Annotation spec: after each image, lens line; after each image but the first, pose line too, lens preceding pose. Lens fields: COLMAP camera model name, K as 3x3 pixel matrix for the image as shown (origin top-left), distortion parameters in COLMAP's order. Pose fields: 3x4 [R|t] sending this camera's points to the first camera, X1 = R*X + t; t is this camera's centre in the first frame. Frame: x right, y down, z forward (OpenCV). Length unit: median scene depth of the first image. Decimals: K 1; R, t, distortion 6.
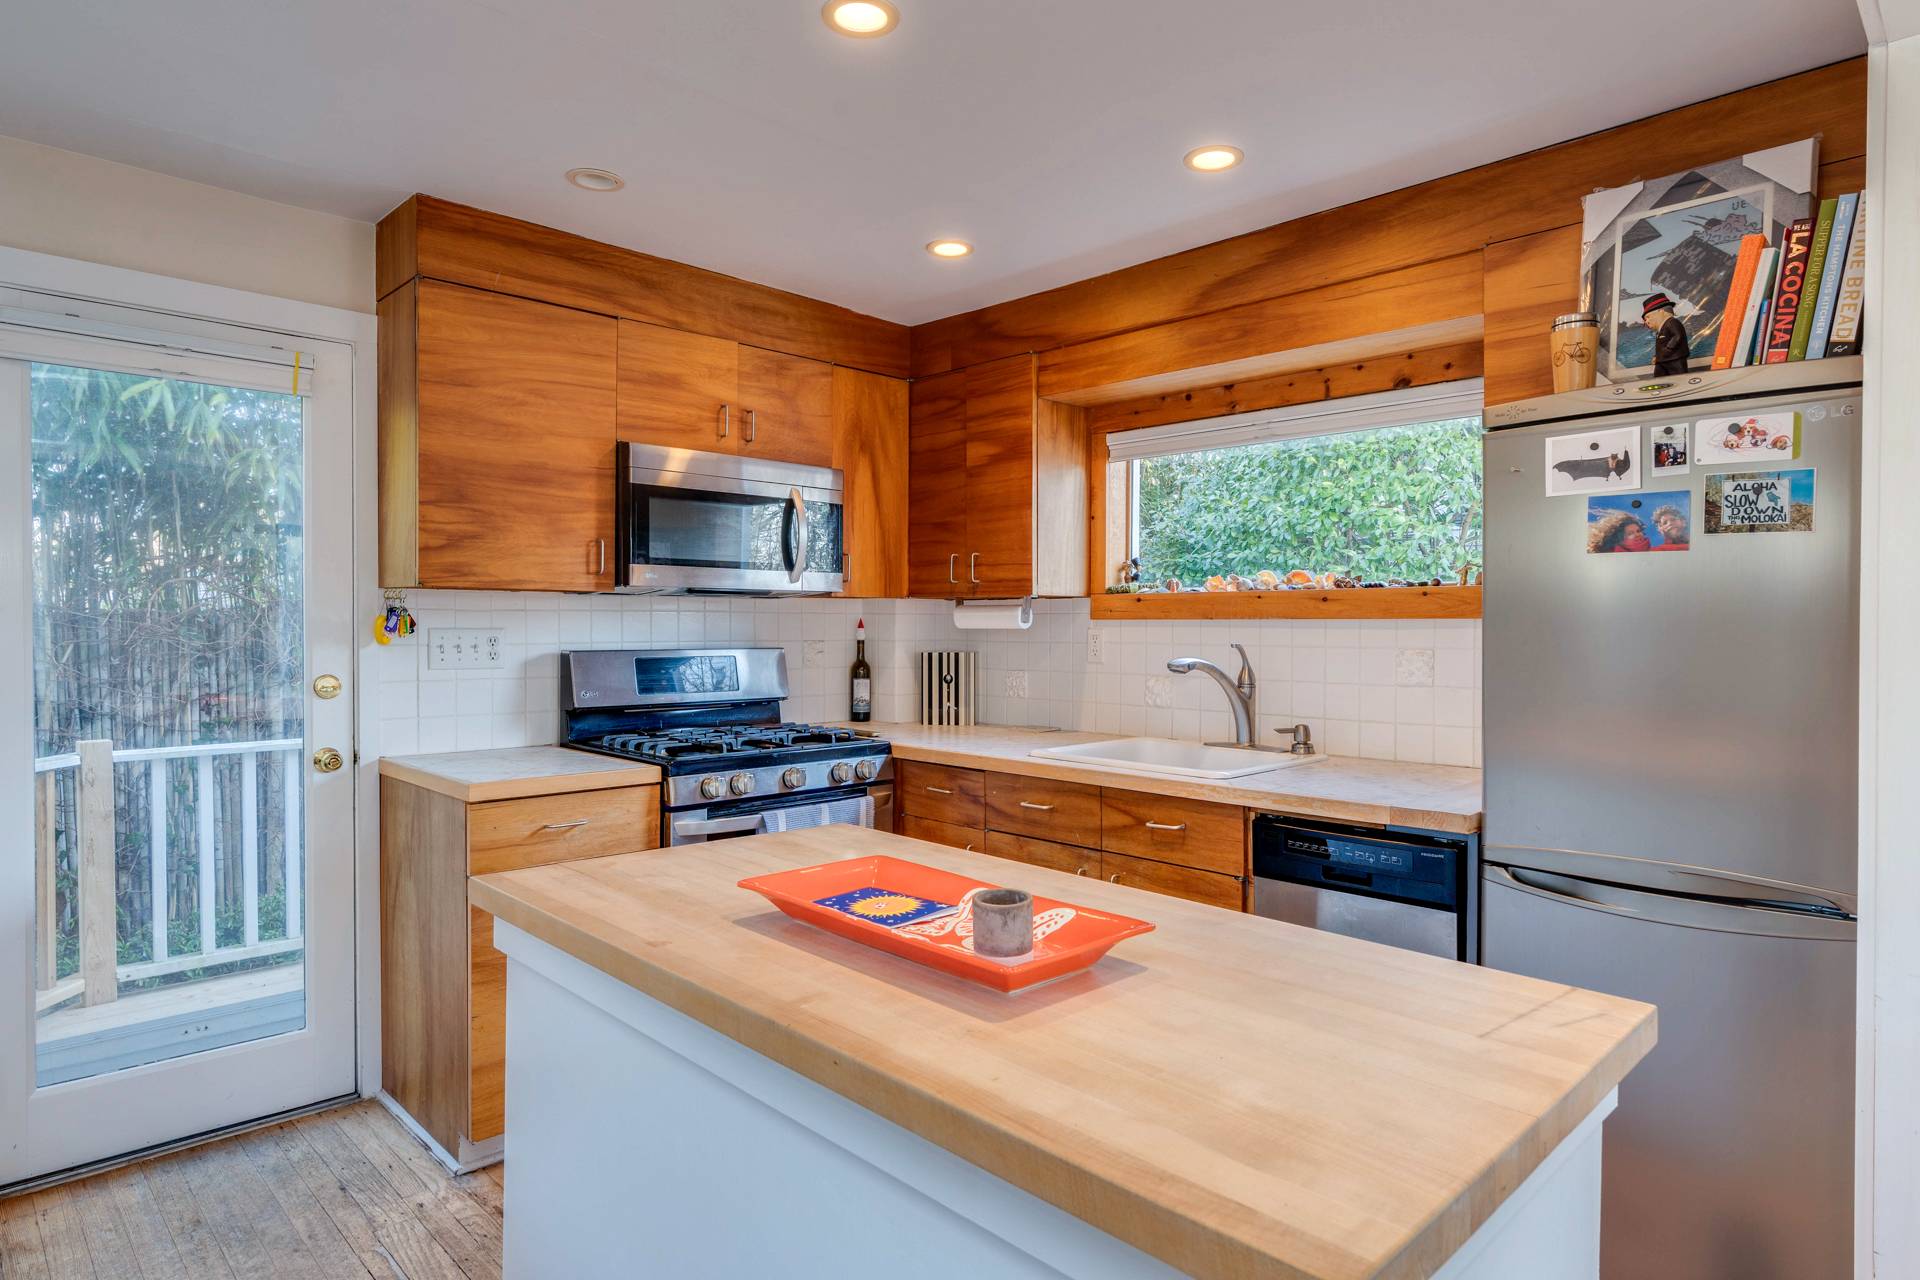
lens RADIAL K [[1095.5, 0, 947.9], [0, 1095.5, 640.9], [0, 0, 1]] dist [-0.000584, 0.000935]
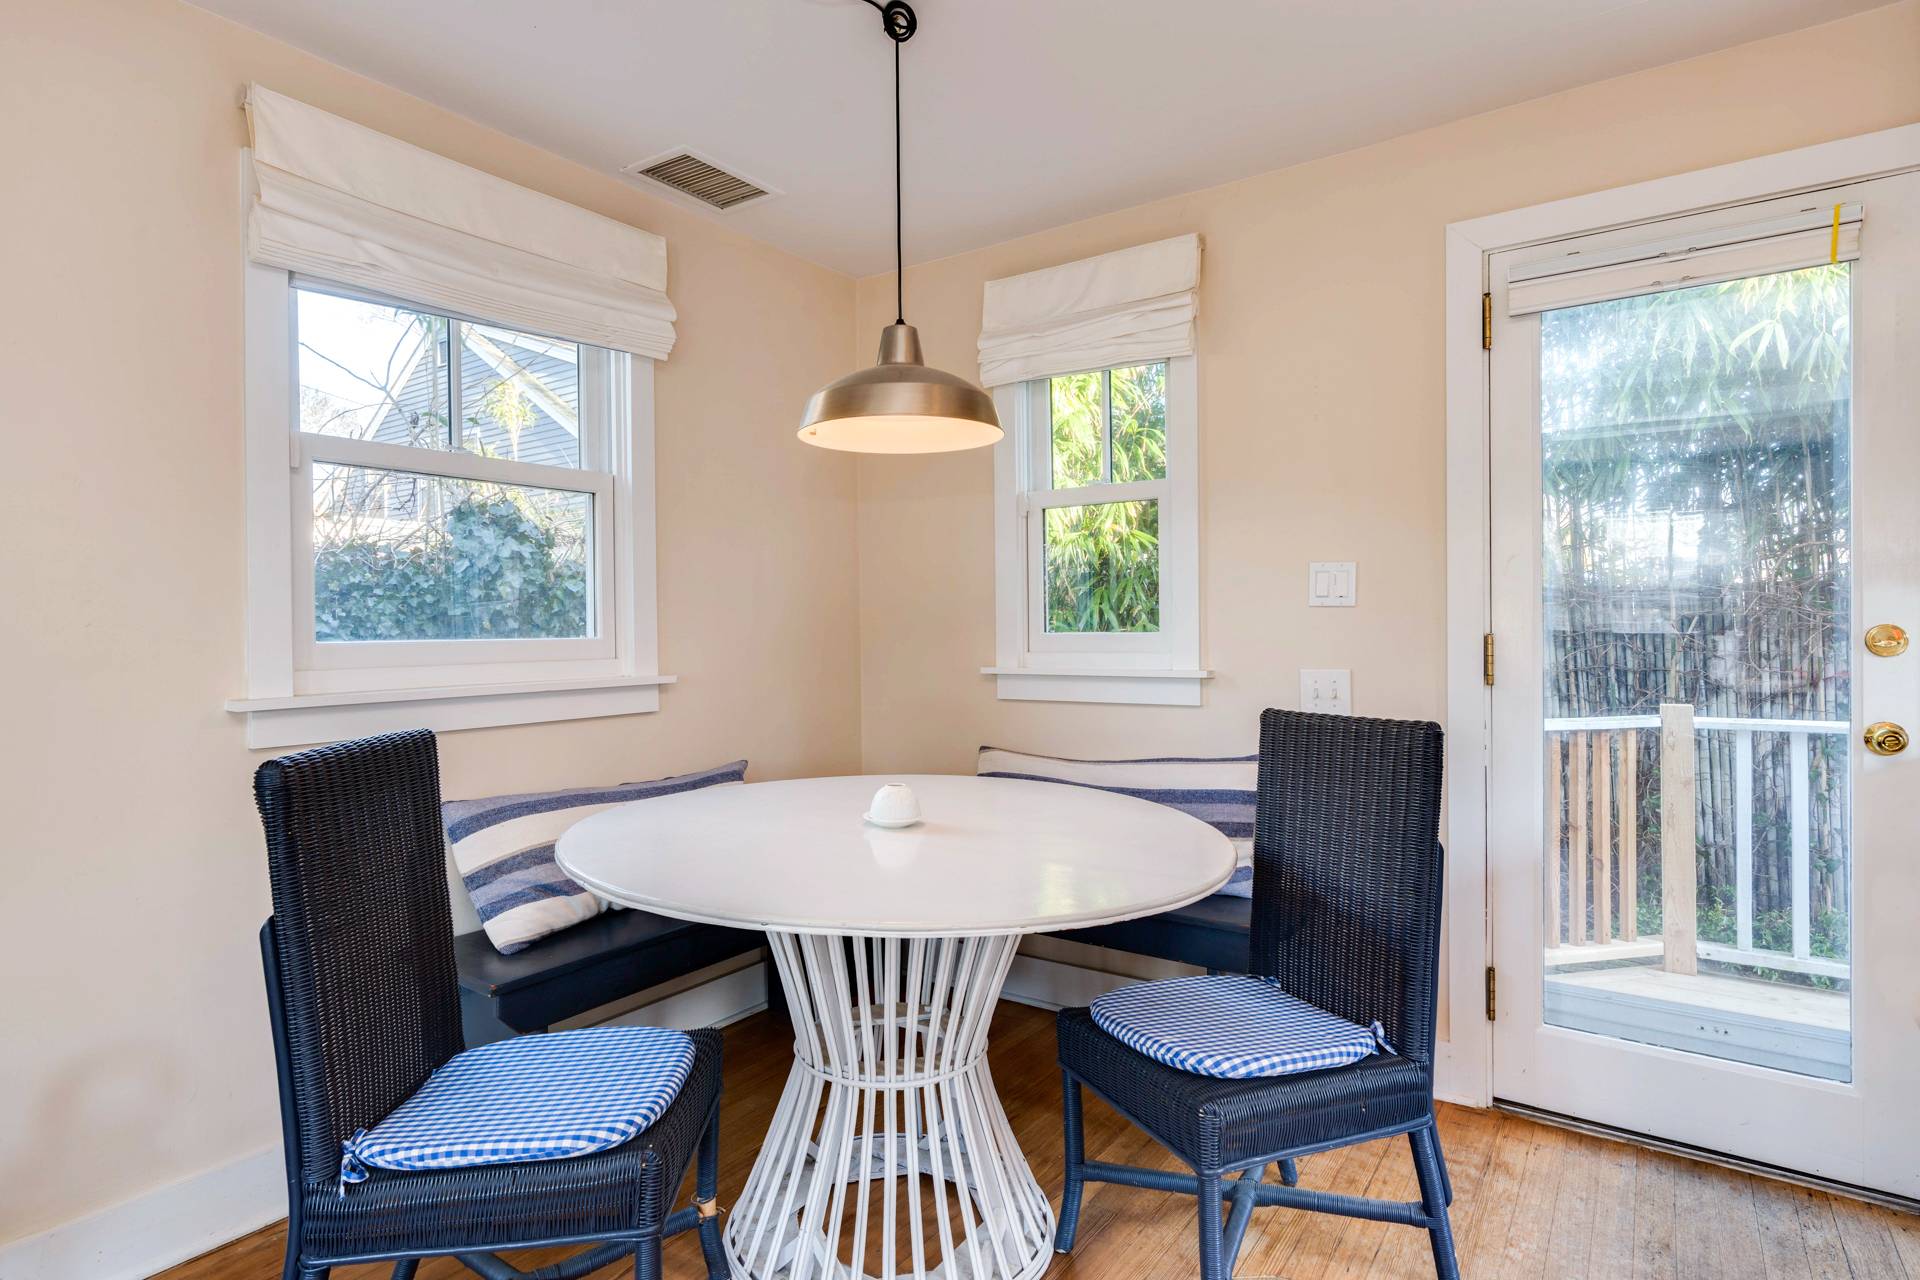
lens RADIAL K [[1008.1, 0, 960.0], [0, 1008.1, 640.0], [0, 0, 1]] dist [-0.001590, 0.000442]
pose [[0.178084, 0.005017, -0.984003, -0.002329], [-0.008347, 0.999959, 0.003588, 0.034897], [0.983980, 0.007575, 0.178118, 0.201399]]
